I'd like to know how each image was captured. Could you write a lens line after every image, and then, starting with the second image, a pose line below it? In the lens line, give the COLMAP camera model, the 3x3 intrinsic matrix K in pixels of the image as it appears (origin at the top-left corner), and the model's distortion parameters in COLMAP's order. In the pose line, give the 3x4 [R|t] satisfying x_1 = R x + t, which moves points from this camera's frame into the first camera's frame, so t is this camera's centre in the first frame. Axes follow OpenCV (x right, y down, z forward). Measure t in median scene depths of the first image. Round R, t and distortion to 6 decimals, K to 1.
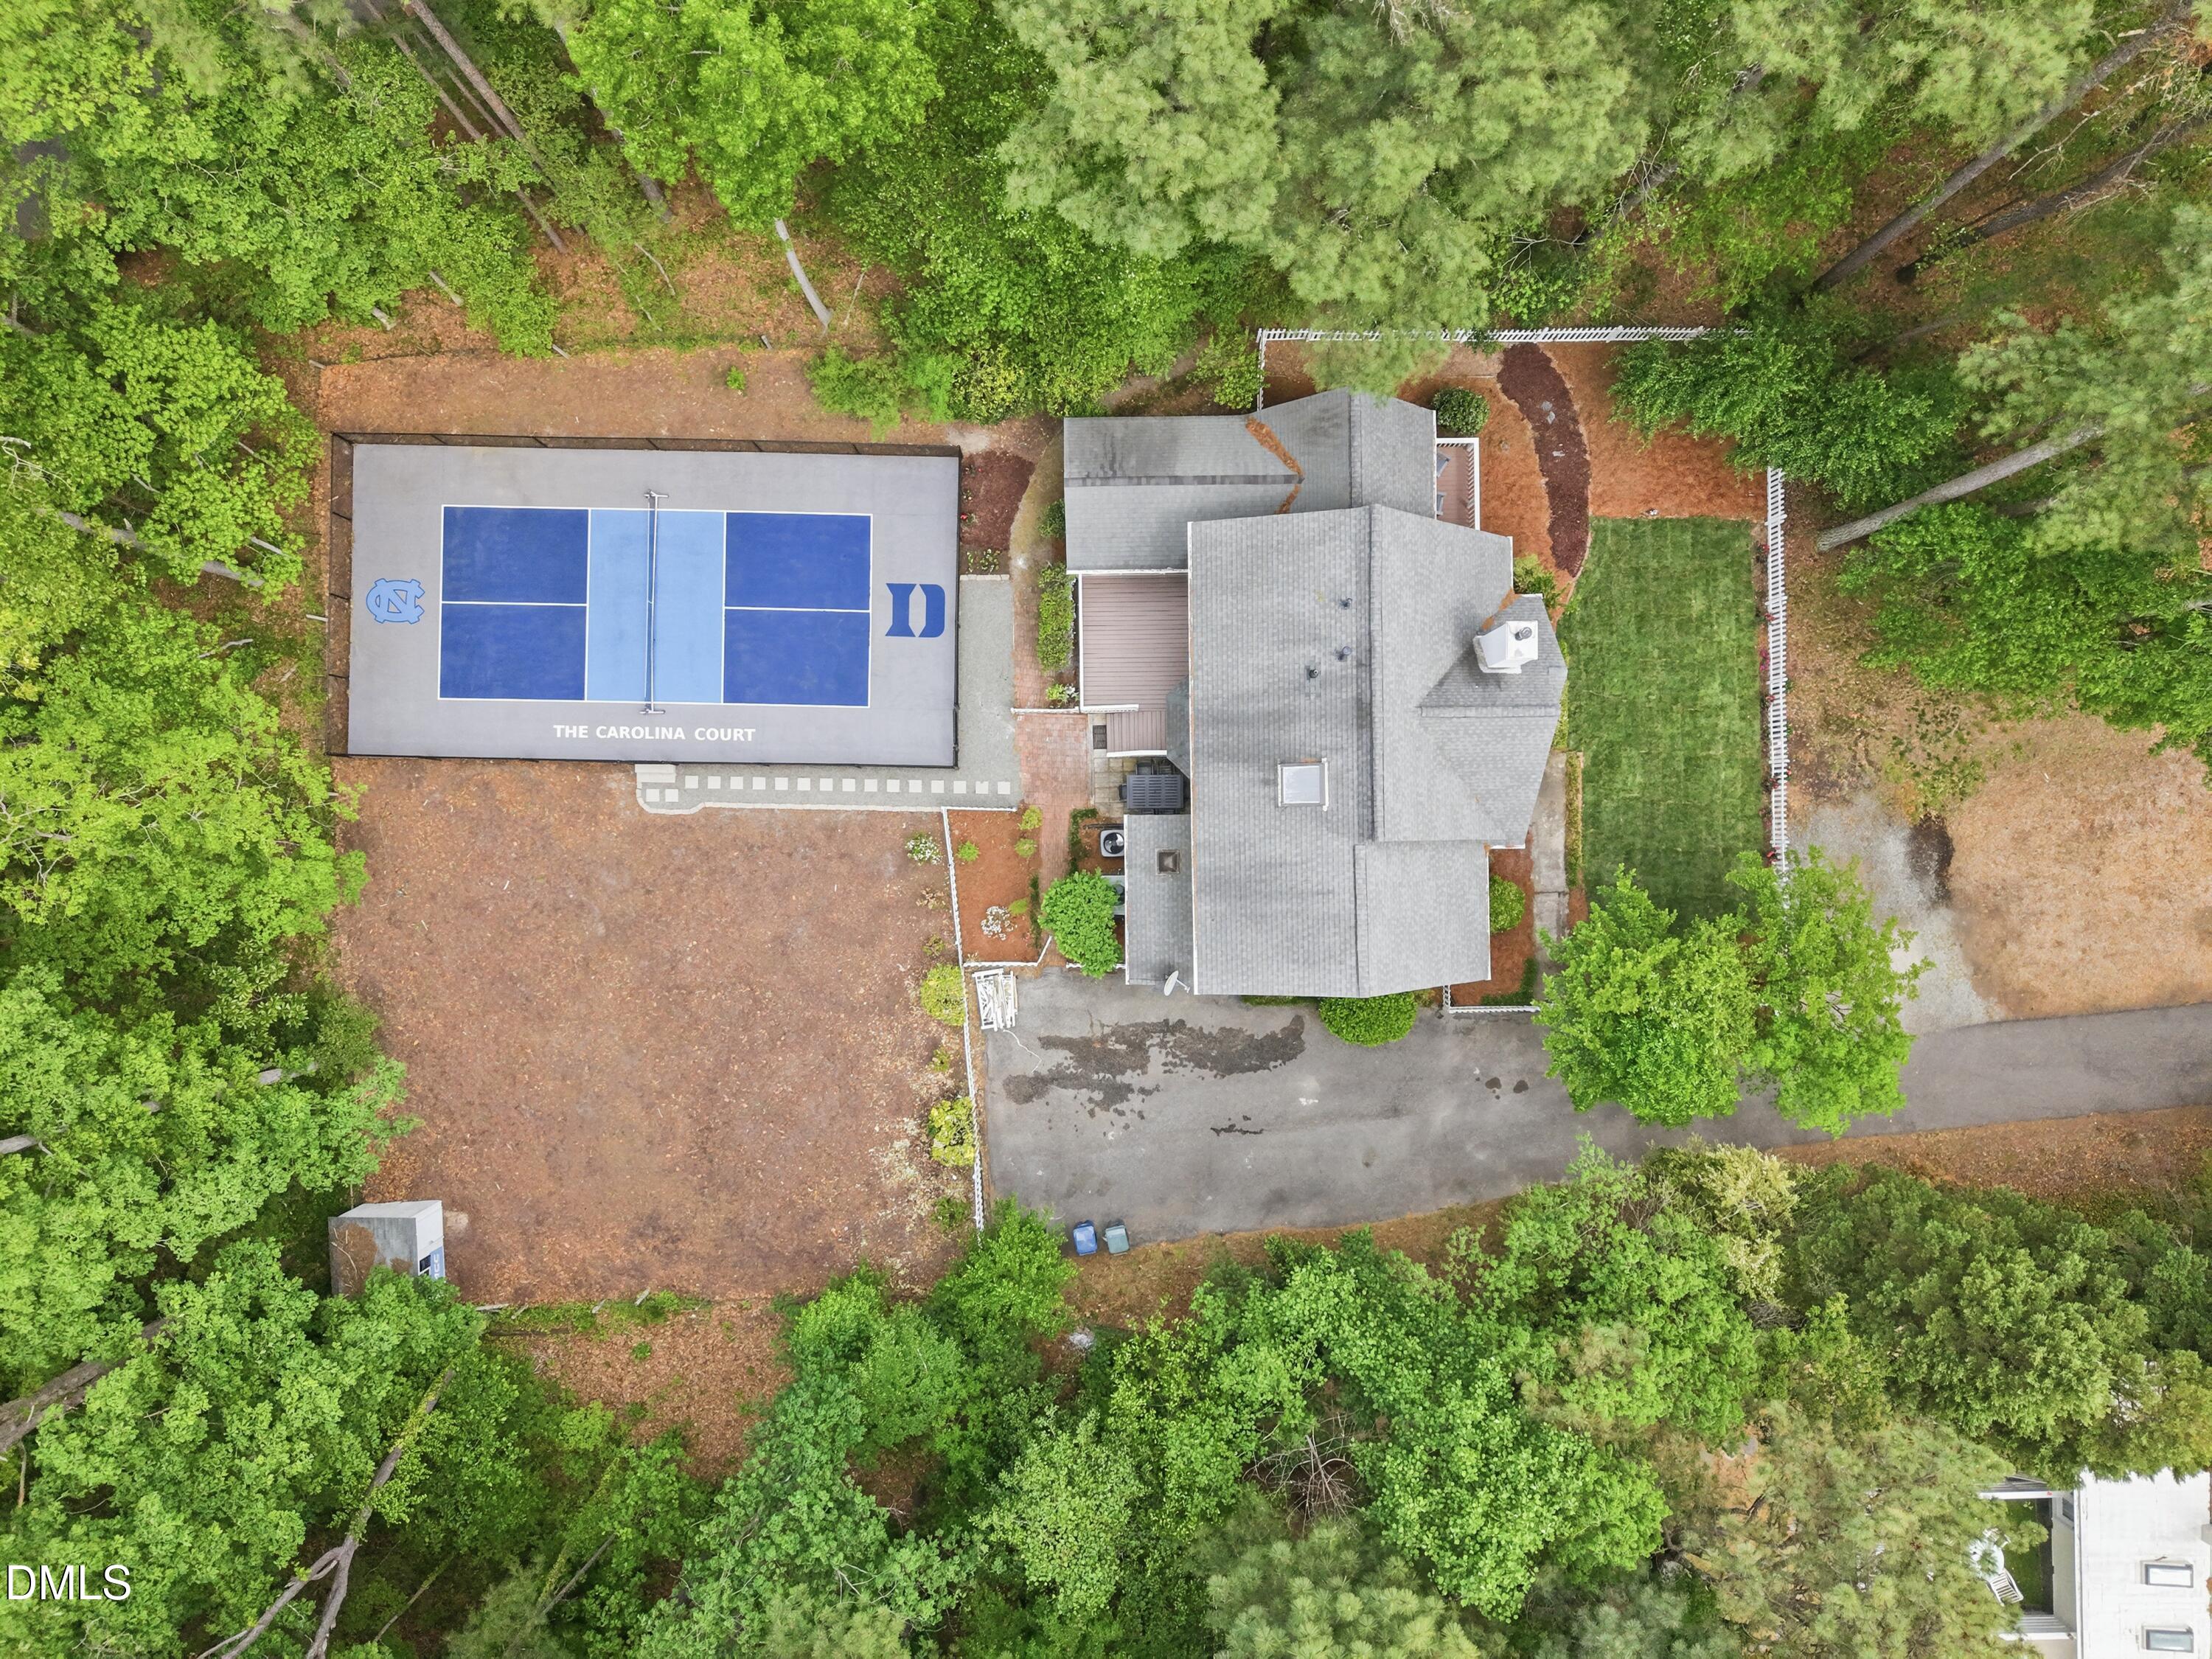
lens RADIAL K [[1519.8, 0, 1106.0], [0, 1519.8, 829.5], [0, 0, 1]] dist [0.070743, -0.065818]
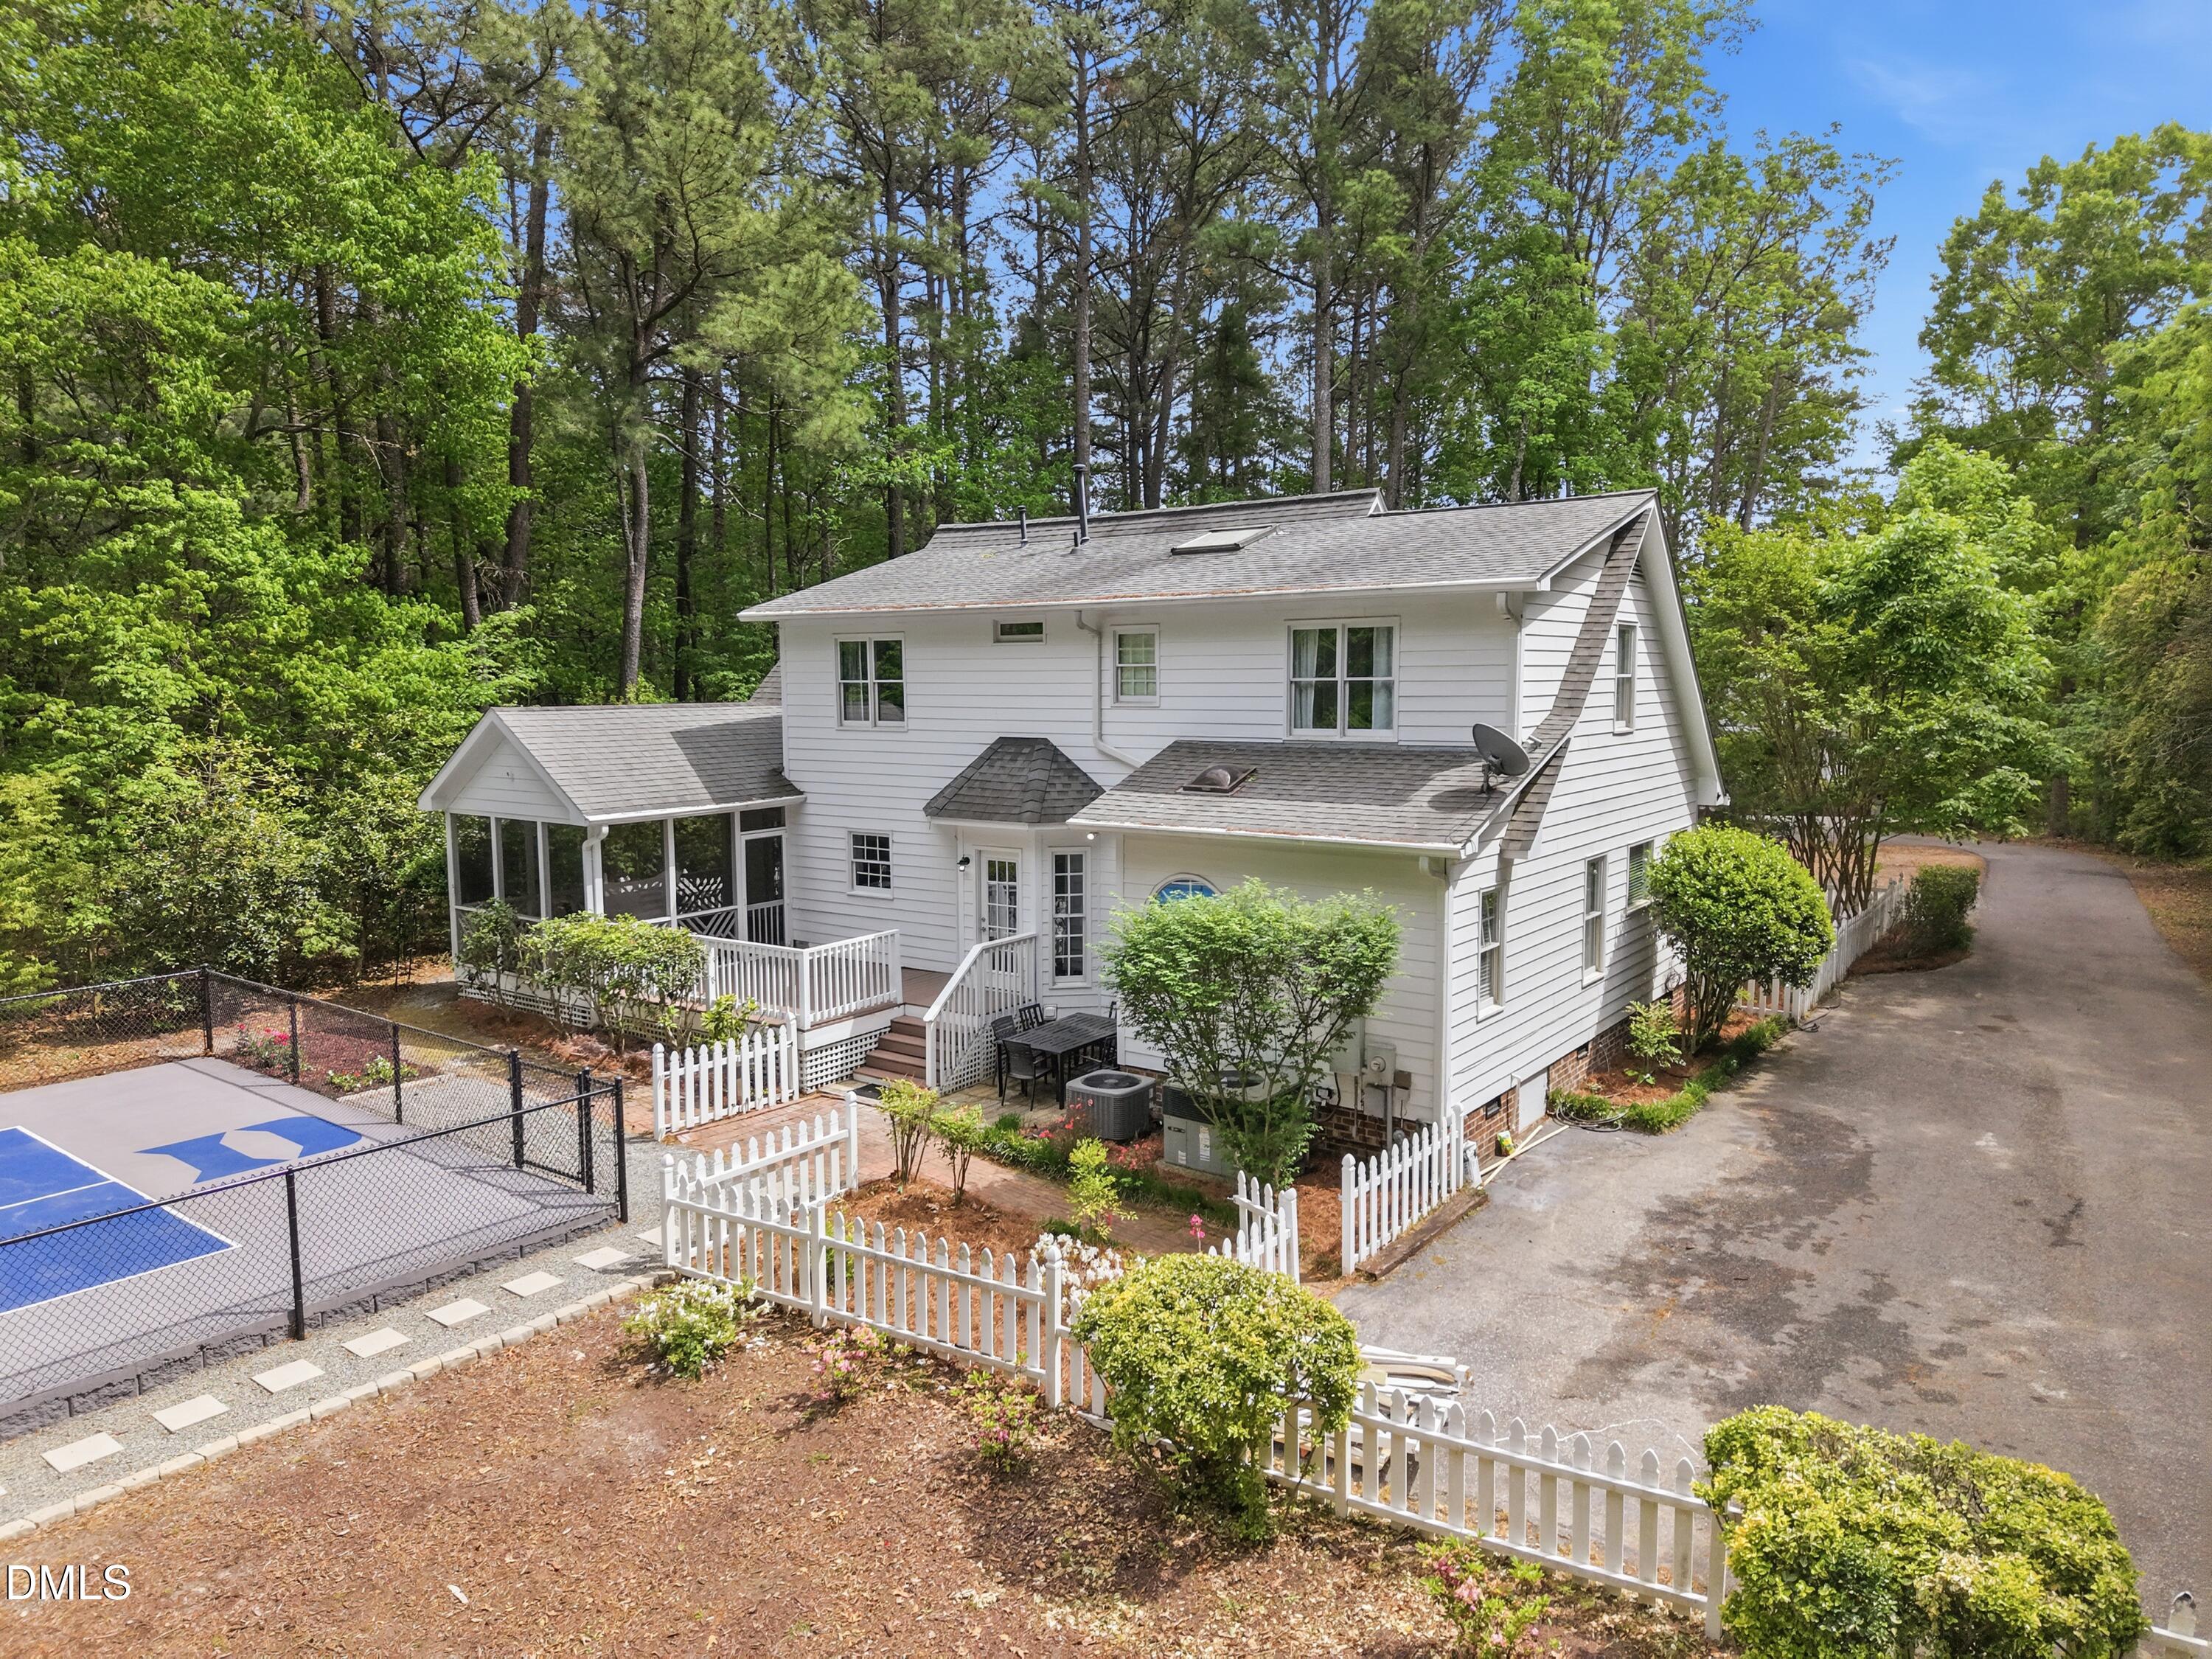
lens RADIAL K [[1487.0, 0, 1106.0], [0, 1487.0, 829.5], [0, 0, 1]] dist [0.028748, -0.023295]
pose [[0.596142, -0.075108, 0.799358, -0.279053], [0.802726, 0.036342, -0.595240, 0.214891], [0.015657, 0.996513, 0.081956, 0.897410]]
